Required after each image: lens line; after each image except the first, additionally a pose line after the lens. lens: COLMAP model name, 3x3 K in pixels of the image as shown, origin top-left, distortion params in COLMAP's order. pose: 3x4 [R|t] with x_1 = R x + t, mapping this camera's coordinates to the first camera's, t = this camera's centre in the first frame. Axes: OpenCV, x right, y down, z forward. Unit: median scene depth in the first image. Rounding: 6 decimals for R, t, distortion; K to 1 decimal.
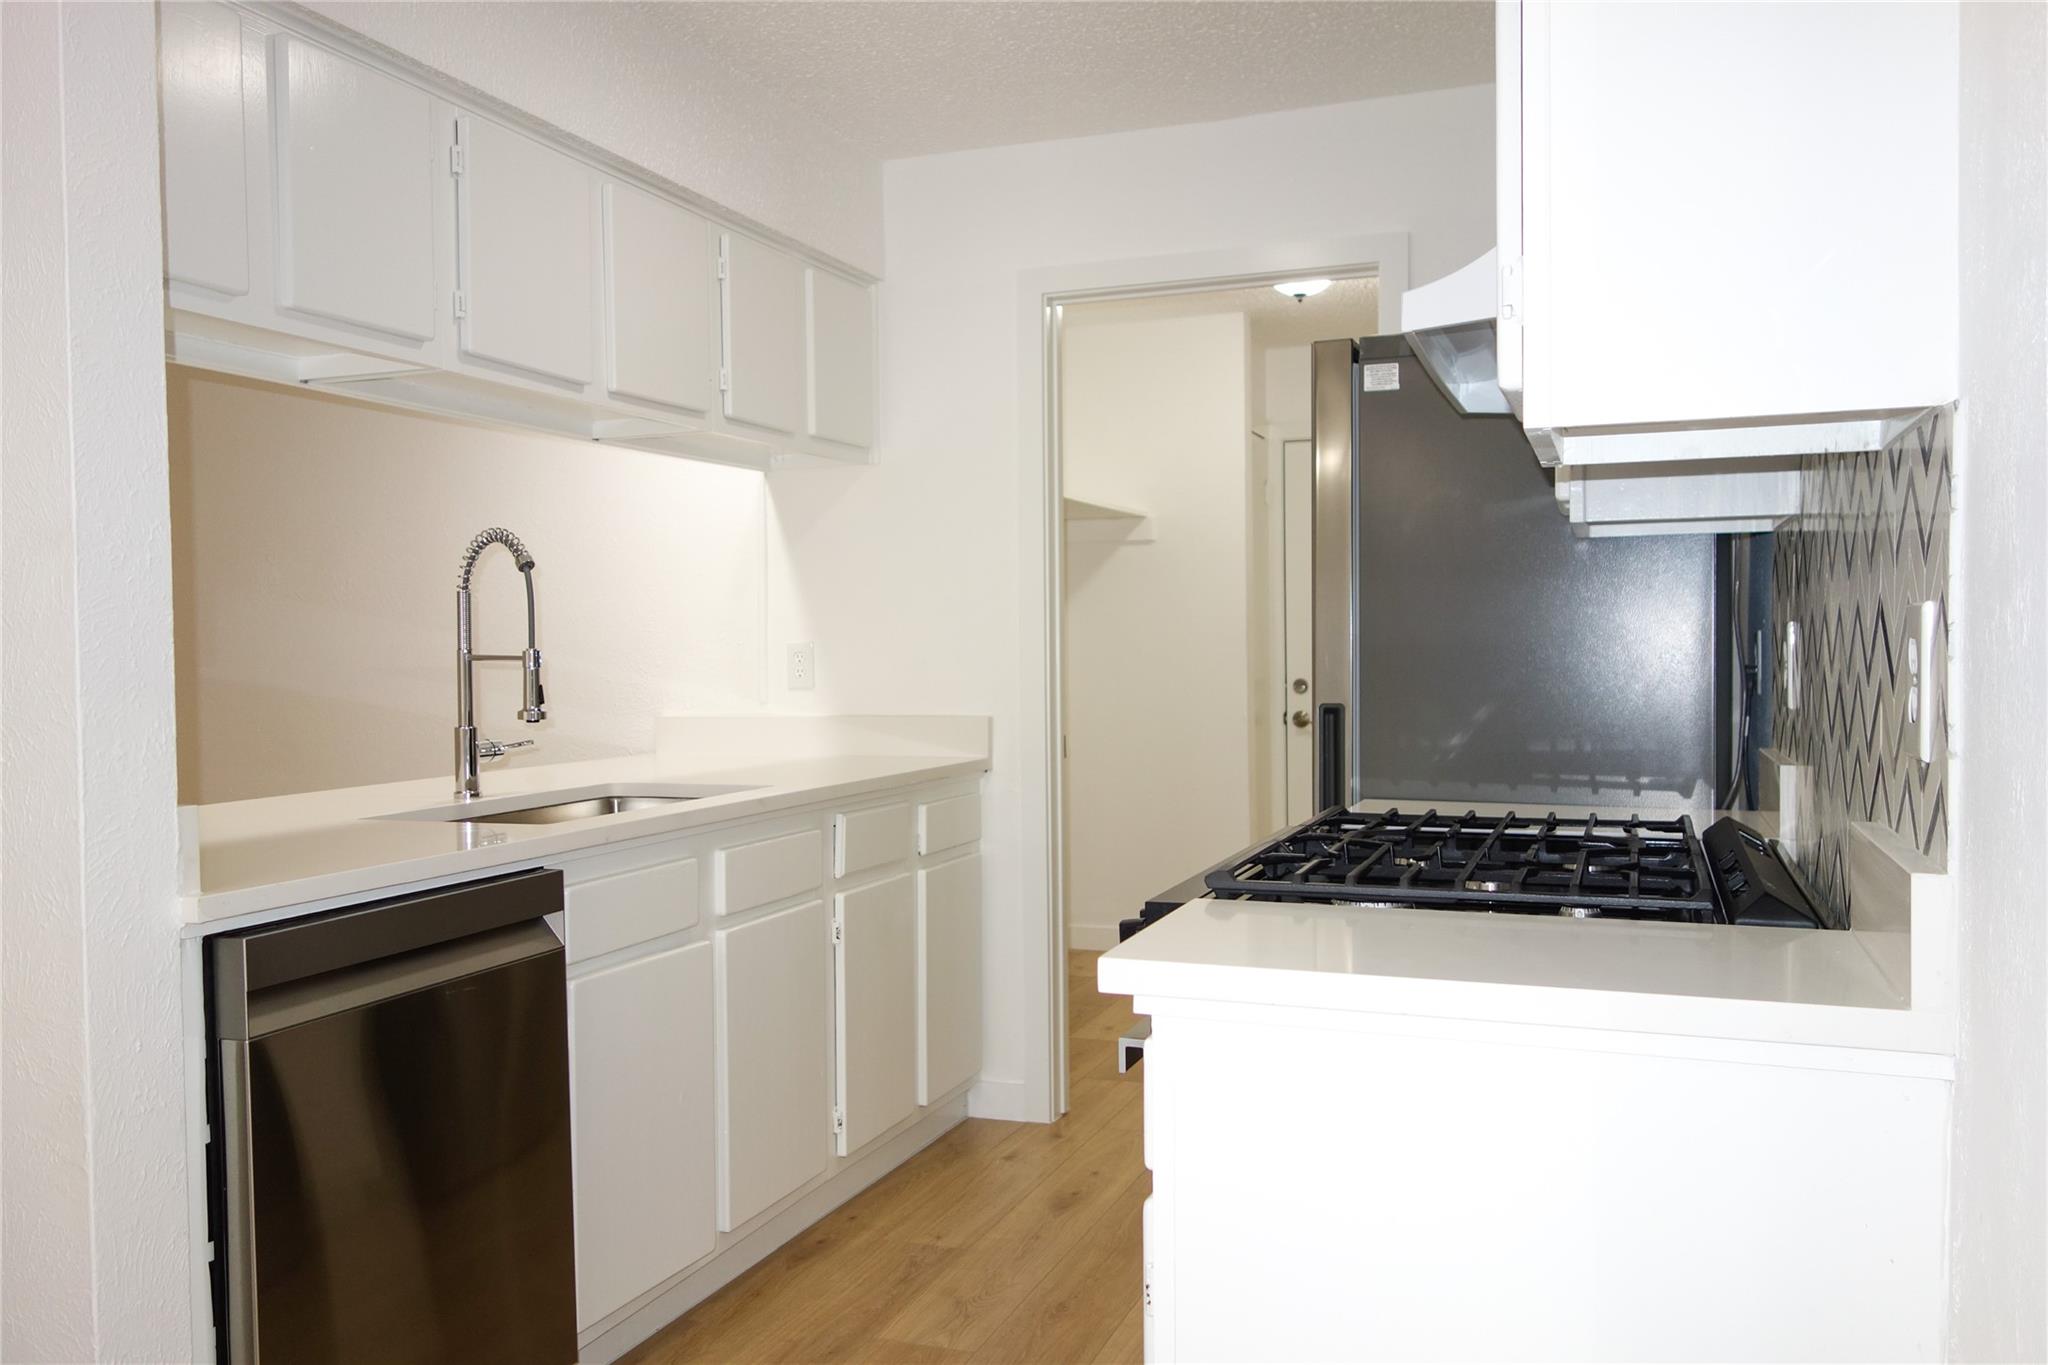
lens RADIAL K [[1617.4, 0, 1020.8], [0, 1617.4, 686.8], [0, 0, 1]] dist [0.012153, -0.008509]
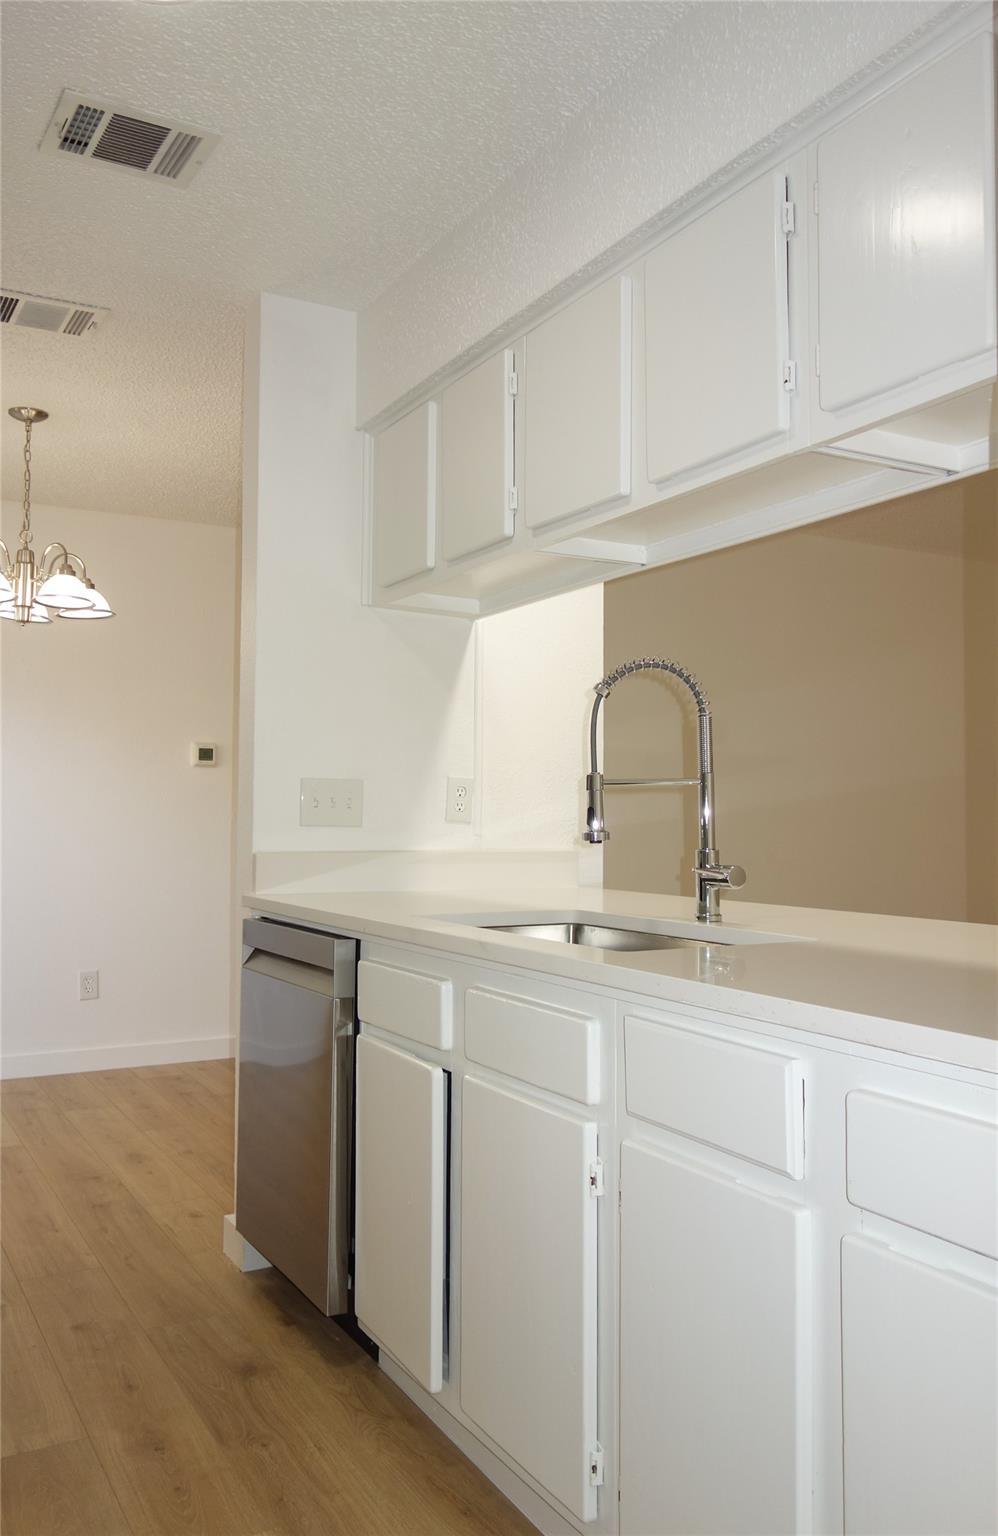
lens RADIAL K [[1239.2, 0, 498.1], [0, 1239.2, 787.1], [0, 0, 1]] dist [0.032296, 0.002778]
pose [[-0.643118, -0.010262, -0.765698, 0.337546], [-0.018201, 0.999833, 0.001887, -0.014567], [0.765551, 0.015150, -0.643197, 1.416839]]
